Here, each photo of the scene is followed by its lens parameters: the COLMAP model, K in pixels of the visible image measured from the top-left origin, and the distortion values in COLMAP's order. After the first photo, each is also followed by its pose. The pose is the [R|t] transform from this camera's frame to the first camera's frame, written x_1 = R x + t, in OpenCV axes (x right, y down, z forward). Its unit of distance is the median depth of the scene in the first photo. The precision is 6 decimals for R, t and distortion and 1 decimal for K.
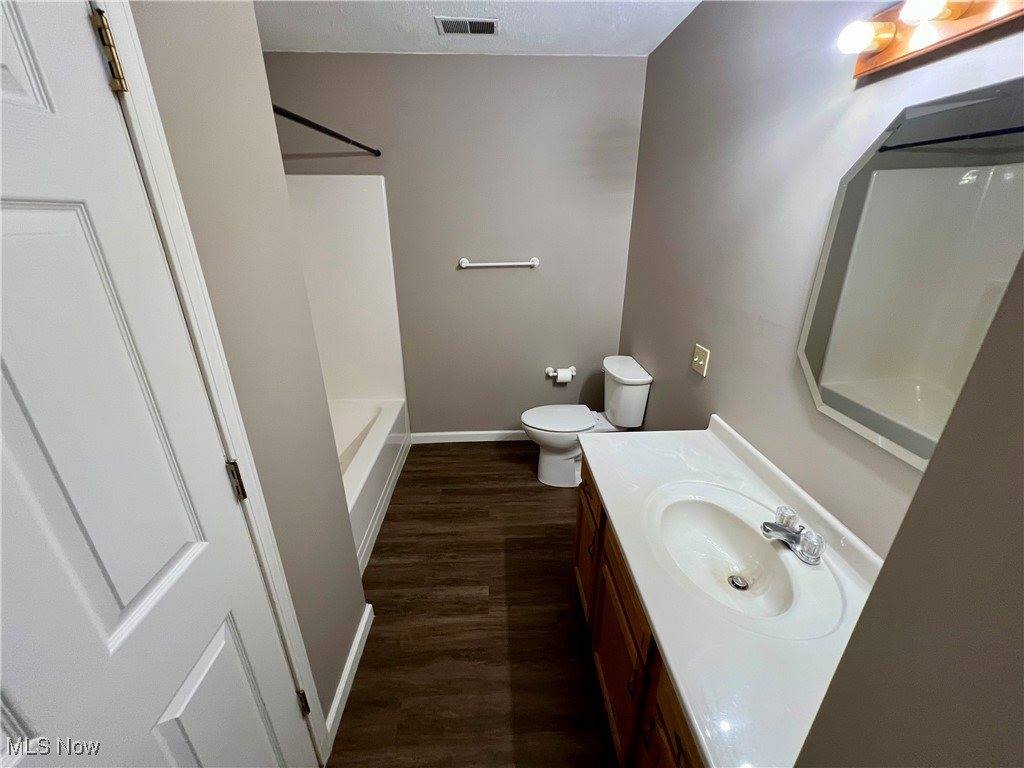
lens RADIAL K [[409.5, 0, 512.0], [0, 409.5, 384.0], [0, 0, 1]] dist [0.000703, 0.000261]
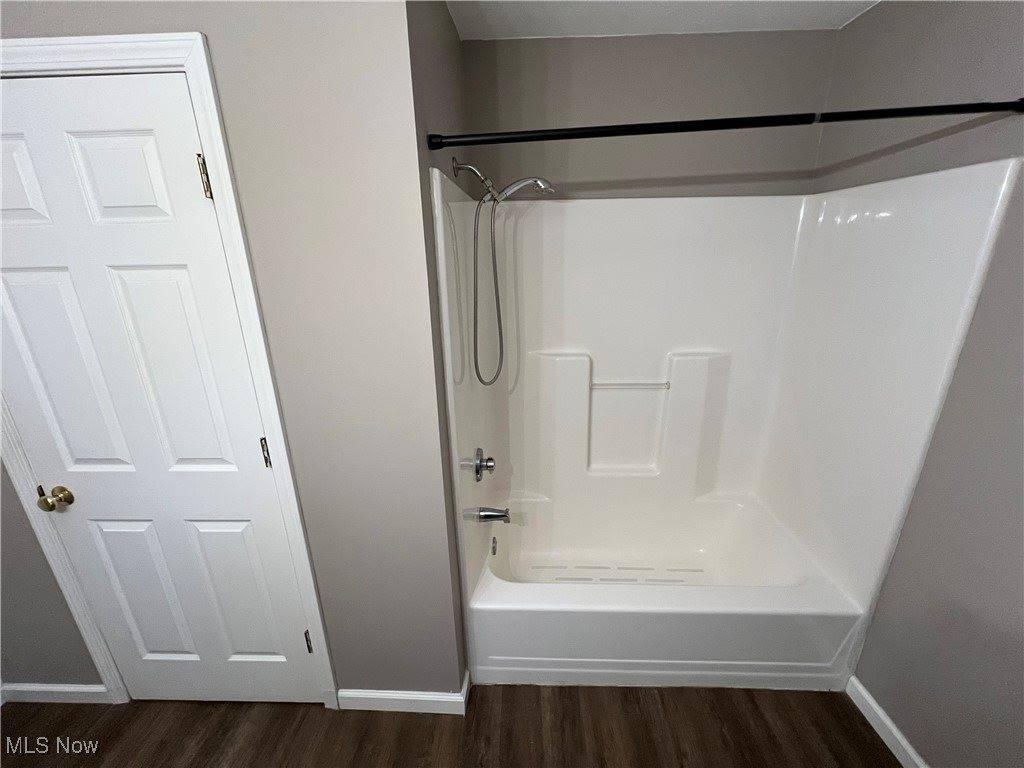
lens RADIAL K [[408.4, 0, 512.0], [0, 408.4, 384.0], [0, 0, 1]] dist [0.001331, 0.000128]
pose [[-0.064240, 0.311012, -0.948233, 0.213280], [-0.361582, 0.878375, 0.312595, -0.292123], [0.930125, 0.362945, 0.056029, 0.674320]]
